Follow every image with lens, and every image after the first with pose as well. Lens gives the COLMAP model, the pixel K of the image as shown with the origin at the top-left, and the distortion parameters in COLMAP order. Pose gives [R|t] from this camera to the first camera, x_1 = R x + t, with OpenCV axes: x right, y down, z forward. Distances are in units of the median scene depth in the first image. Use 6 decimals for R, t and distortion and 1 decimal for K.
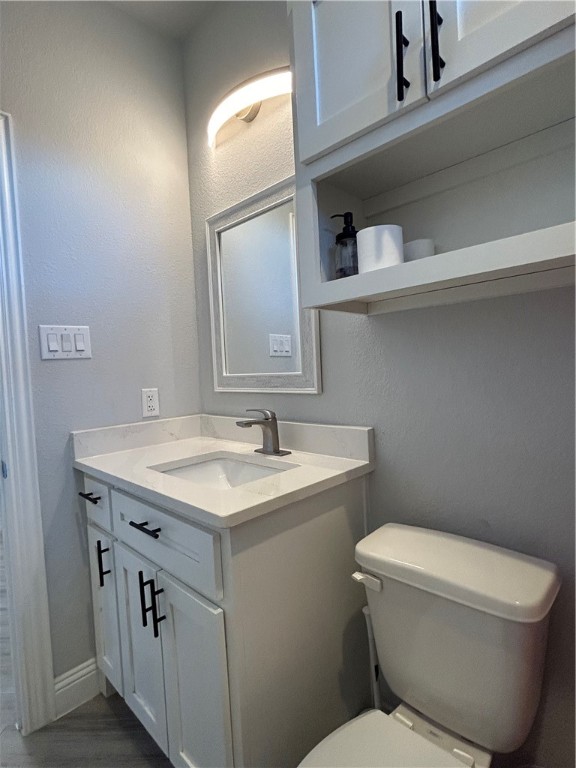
lens RADIAL K [[408.8, 0, 286.1], [0, 408.8, 382.7], [0, 0, 1]] dist [0.010991, 0.001665]
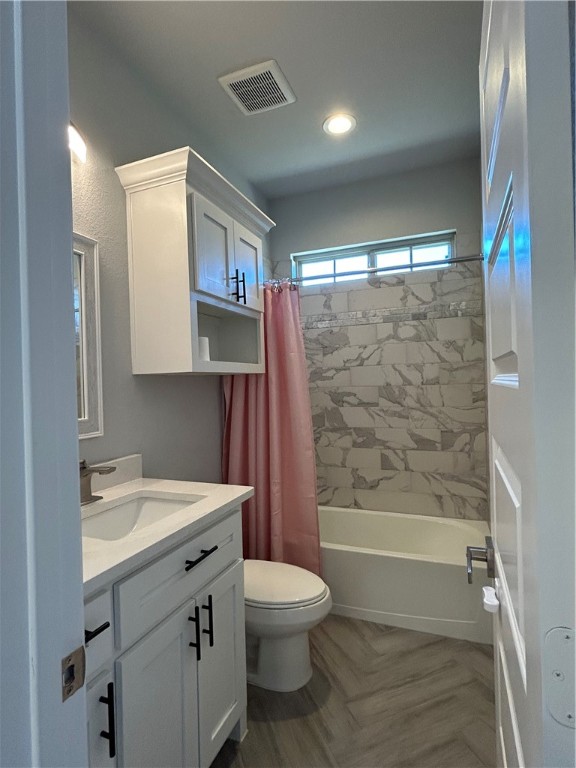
lens RADIAL K [[408.8, 0, 286.1], [0, 408.8, 382.7], [0, 0, 1]] dist [0.010991, 0.001665]
pose [[-0.386697, 0.057871, 0.920389, -1.183772], [0.078619, 0.996464, -0.029623, -0.046111], [-0.918849, 0.060905, -0.389880, 0.960708]]
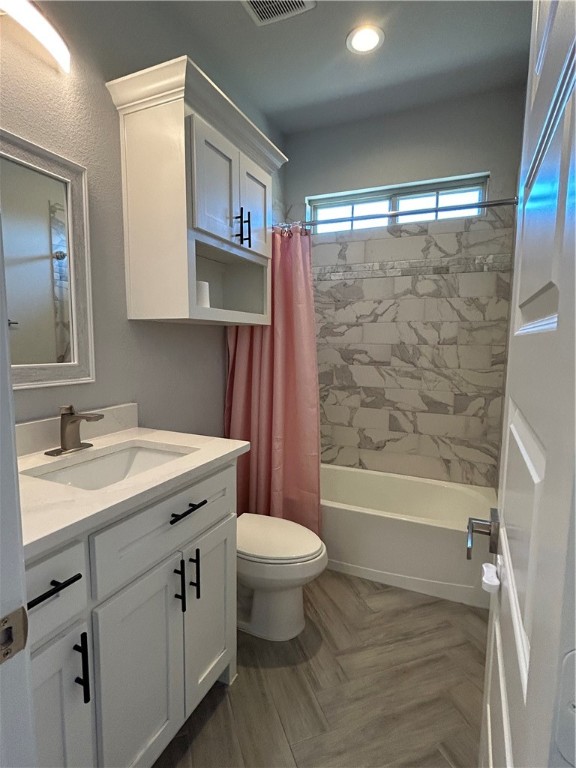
lens RADIAL K [[408.8, 0, 286.1], [0, 408.8, 382.7], [0, 0, 1]] dist [0.010991, 0.001665]
pose [[-0.352077, -0.052526, 0.934496, -1.126899], [0.038697, 0.996754, 0.070605, -0.028425], [-0.935171, 0.061020, -0.348901, 0.897462]]
